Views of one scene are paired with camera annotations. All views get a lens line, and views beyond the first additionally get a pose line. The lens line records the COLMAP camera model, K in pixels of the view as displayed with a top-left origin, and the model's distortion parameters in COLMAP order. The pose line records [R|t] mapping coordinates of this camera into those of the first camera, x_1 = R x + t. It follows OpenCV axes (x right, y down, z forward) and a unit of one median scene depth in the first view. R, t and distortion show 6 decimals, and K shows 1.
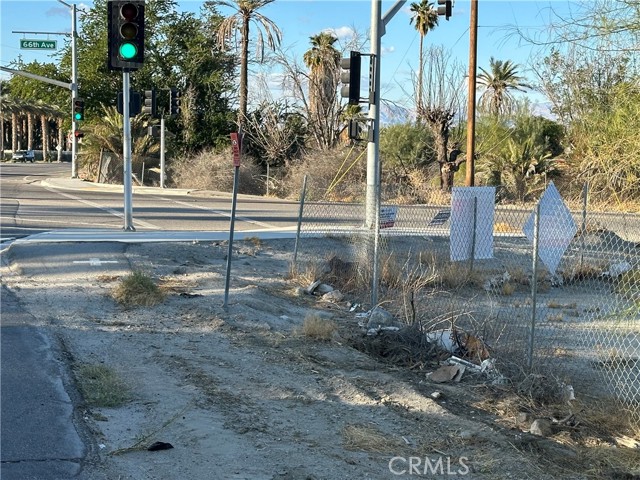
lens RADIAL K [[1201.8, 0, 320.9], [0, 1201.8, 238.8], [0, 0, 1]] dist [0.087257, 0.000000]
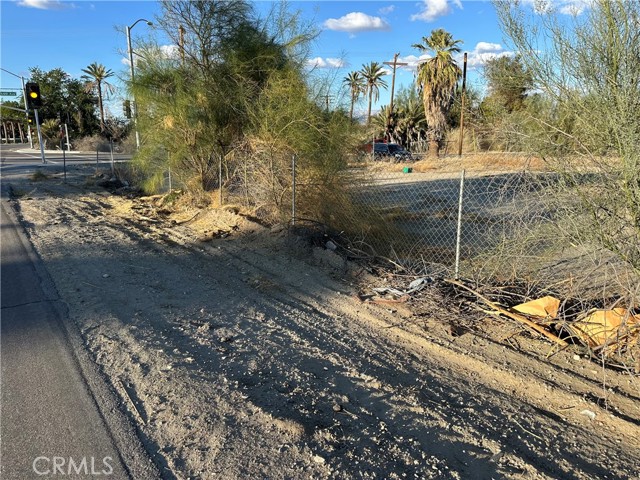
lens RADIAL K [[464.2, 0, 317.6], [0, 464.2, 246.3], [0, 0, 1]] dist [-0.001273, -0.005725]
pose [[0.946661, -0.095241, 0.307835, 0.042002], [0.043487, 0.984343, 0.170816, 0.011396], [-0.319284, -0.148318, 0.935980, -0.125607]]
